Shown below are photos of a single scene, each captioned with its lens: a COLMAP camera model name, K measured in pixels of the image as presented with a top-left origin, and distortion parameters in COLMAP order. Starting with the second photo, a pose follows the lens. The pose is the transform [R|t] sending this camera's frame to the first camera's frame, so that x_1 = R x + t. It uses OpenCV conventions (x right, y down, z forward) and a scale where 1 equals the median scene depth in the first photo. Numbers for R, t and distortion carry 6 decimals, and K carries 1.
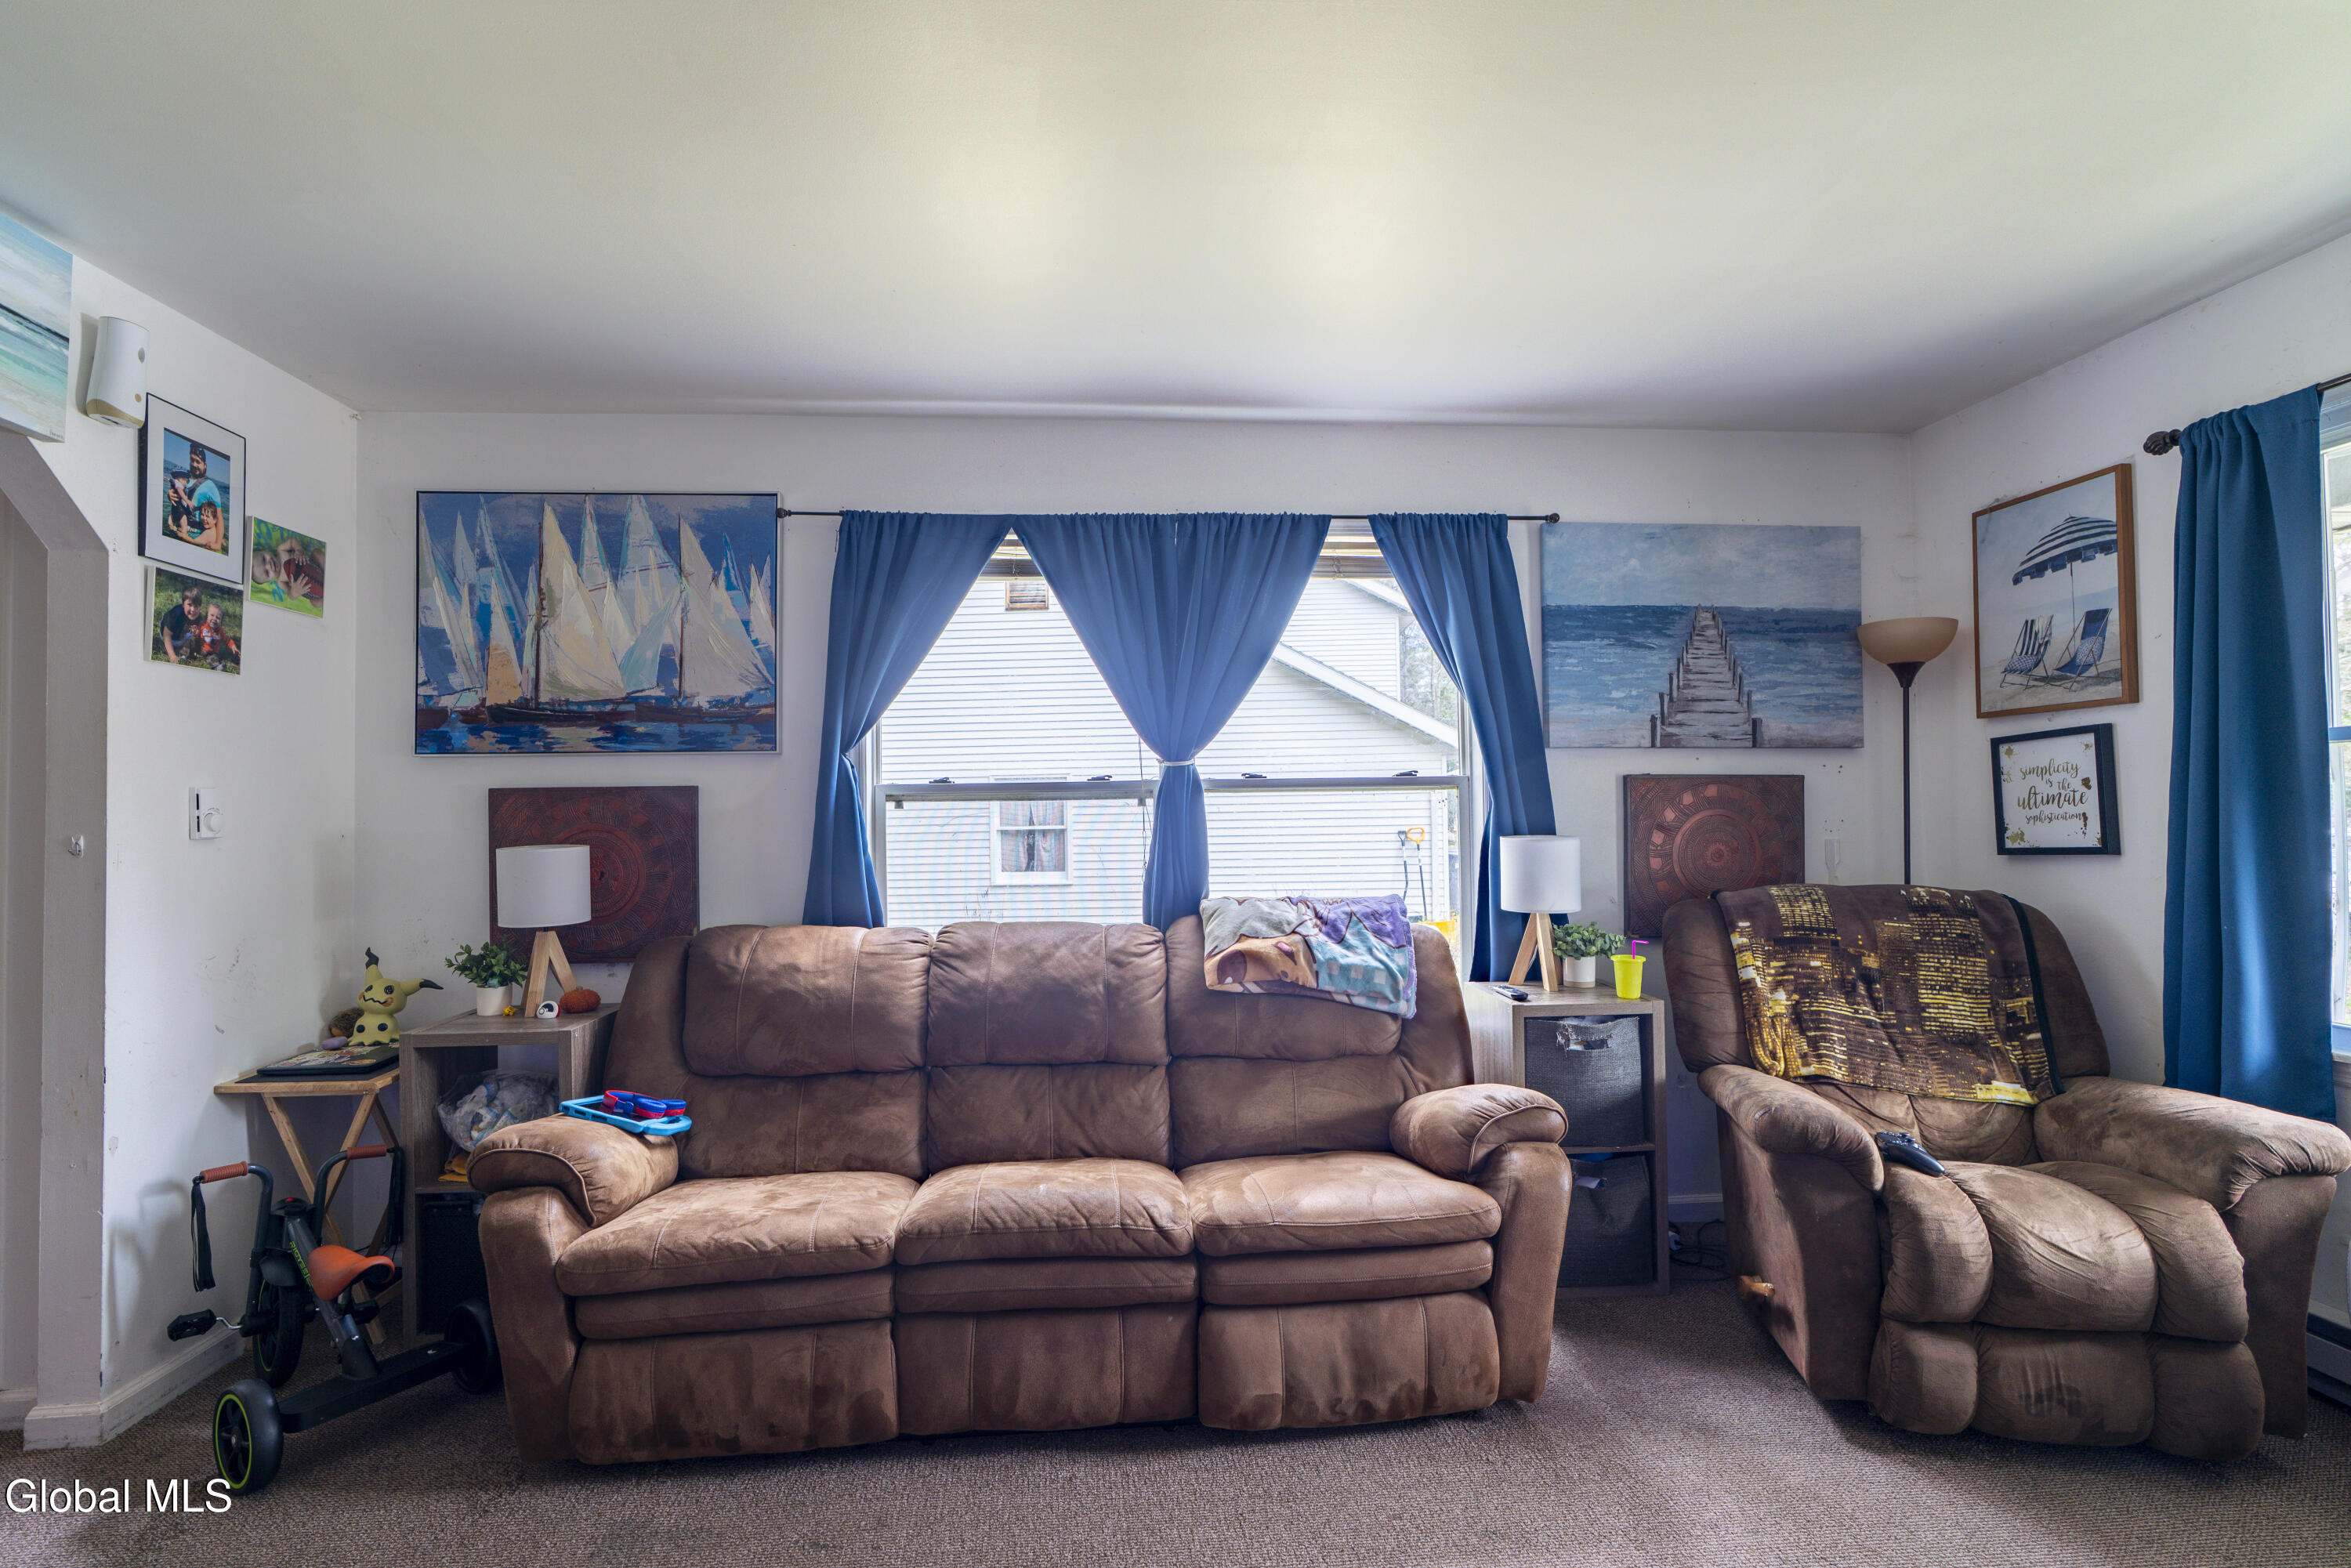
lens RADIAL K [[1058.6, 0, 1160.3], [0, 1058.6, 800.3], [0, 0, 1]] dist [-0.002053, -0.000118]
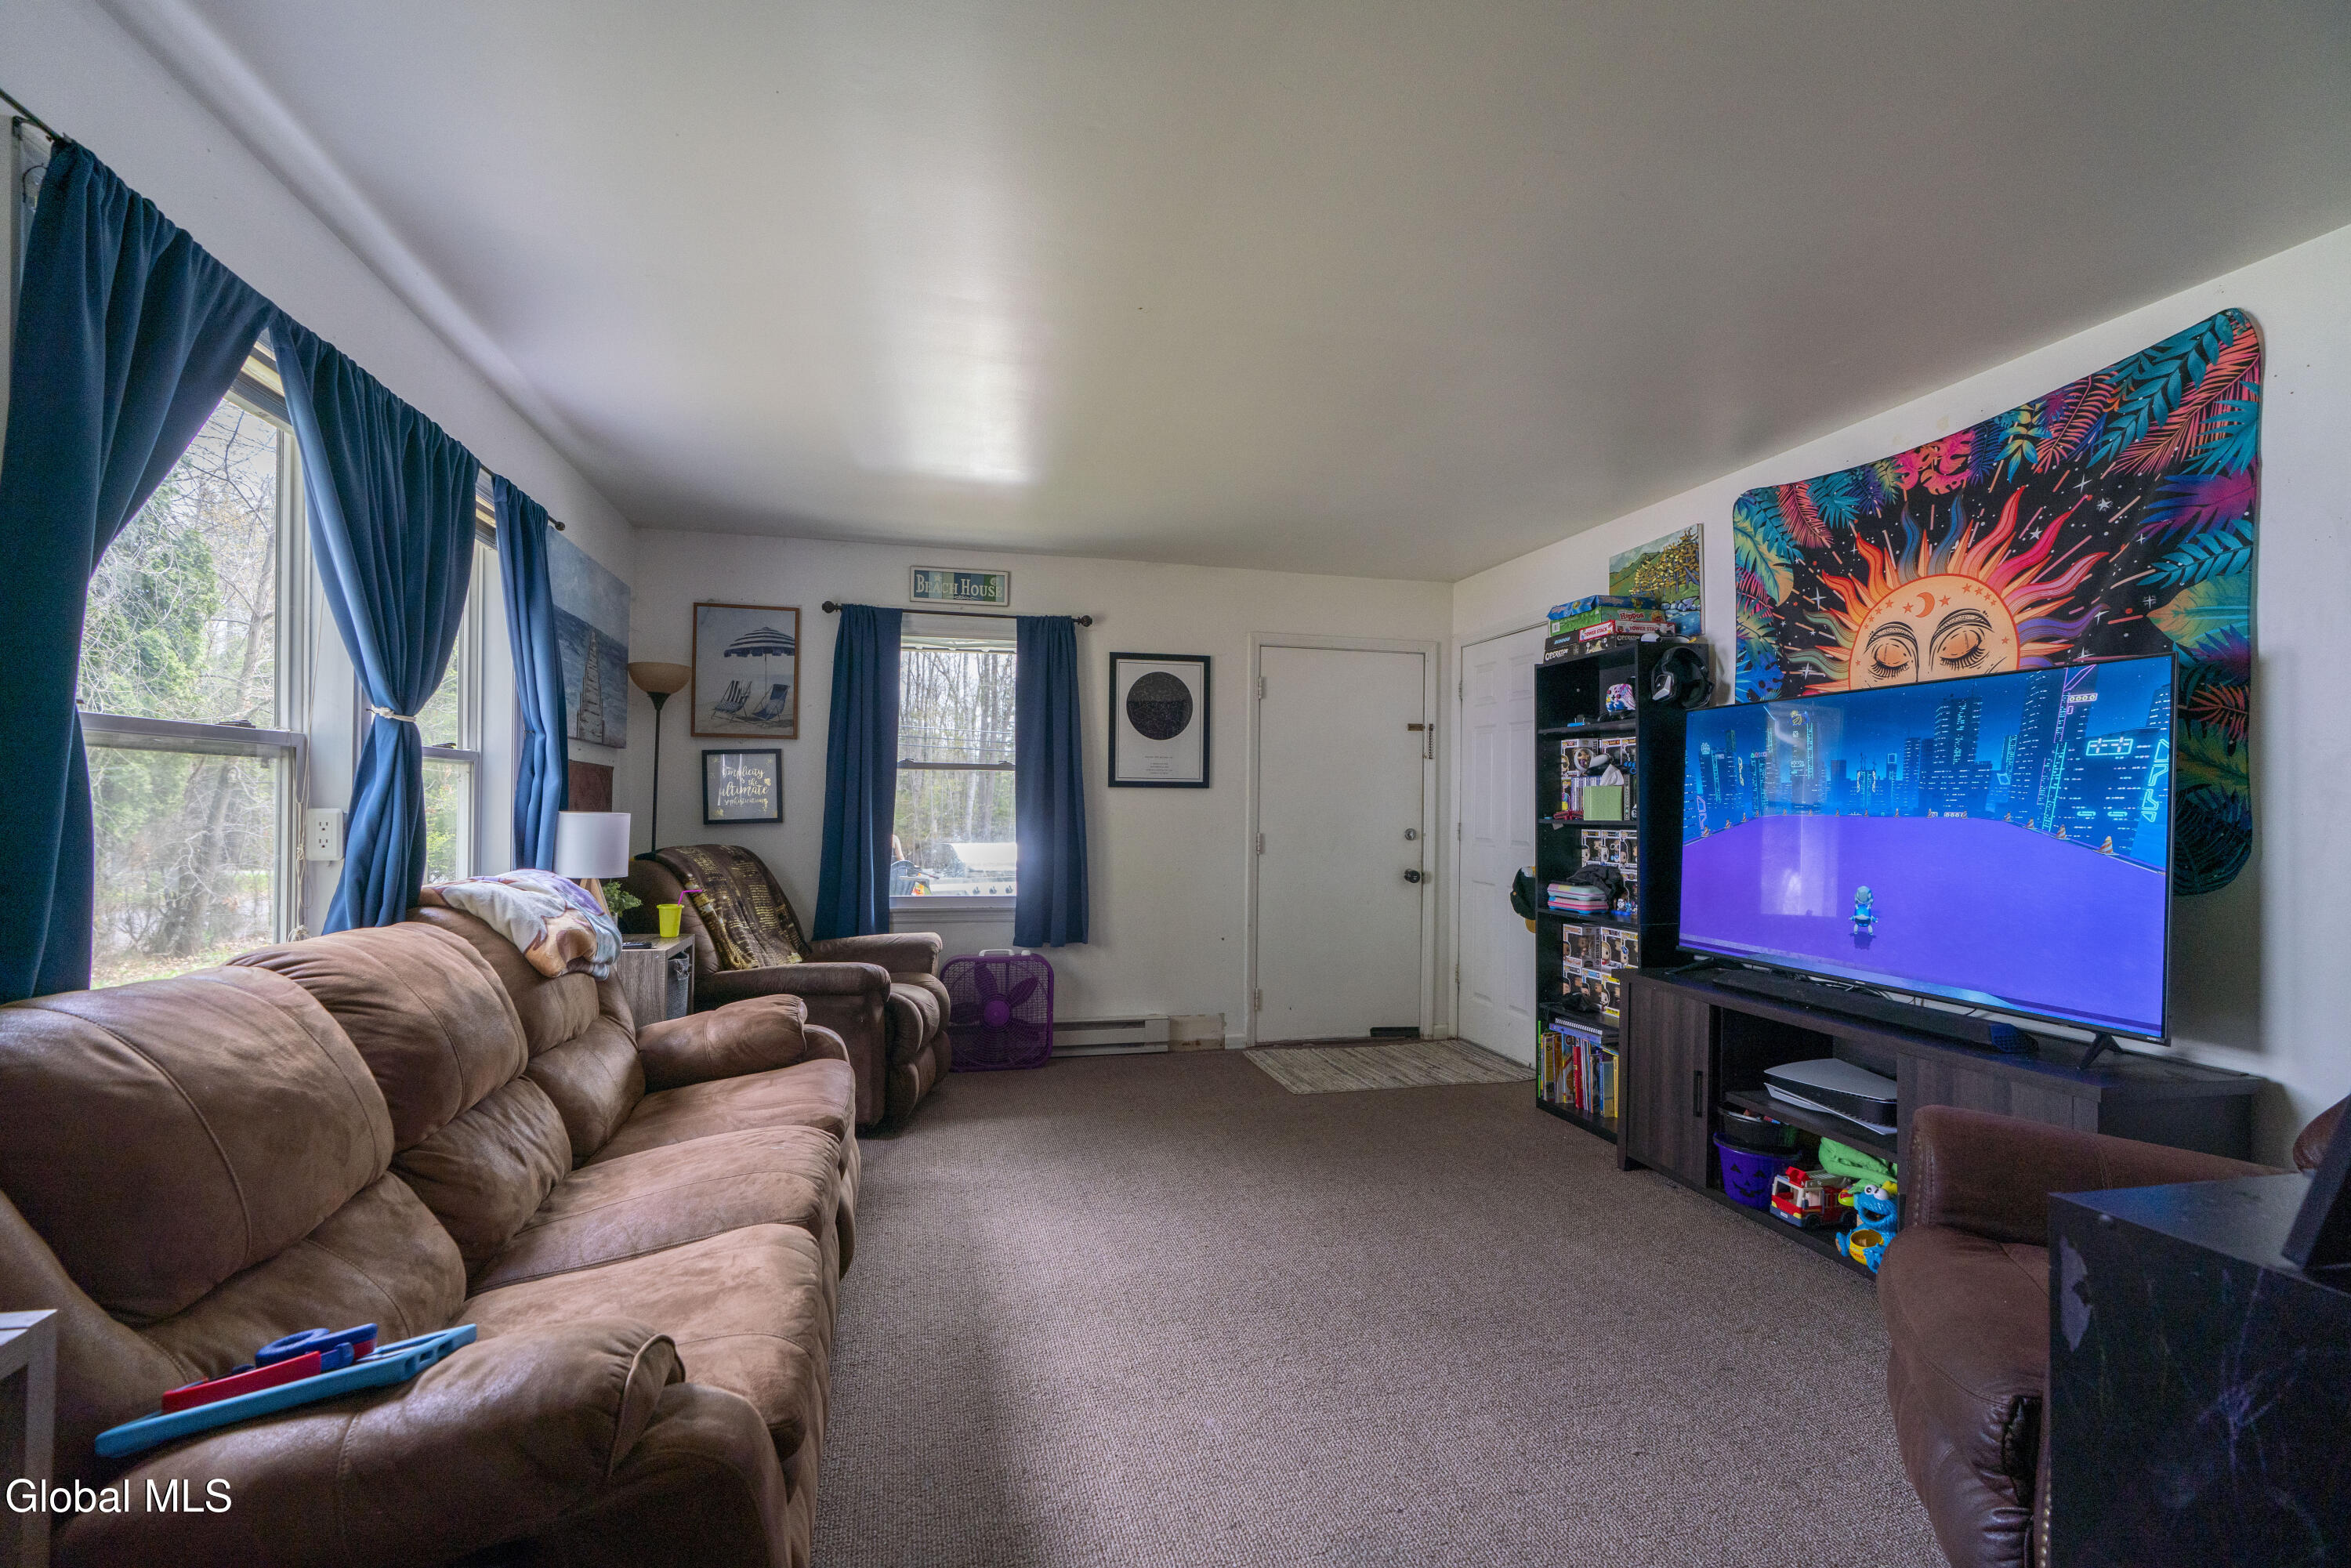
lens RADIAL K [[1058.6, 0, 1160.3], [0, 1058.6, 800.3], [0, 0, 1]] dist [-0.002053, -0.000118]
pose [[-0.148341, 0.013695, 0.988841, -0.938486], [-0.024883, 0.999536, -0.017576, 0.028483], [-0.988623, -0.027213, -0.147931, 0.612813]]
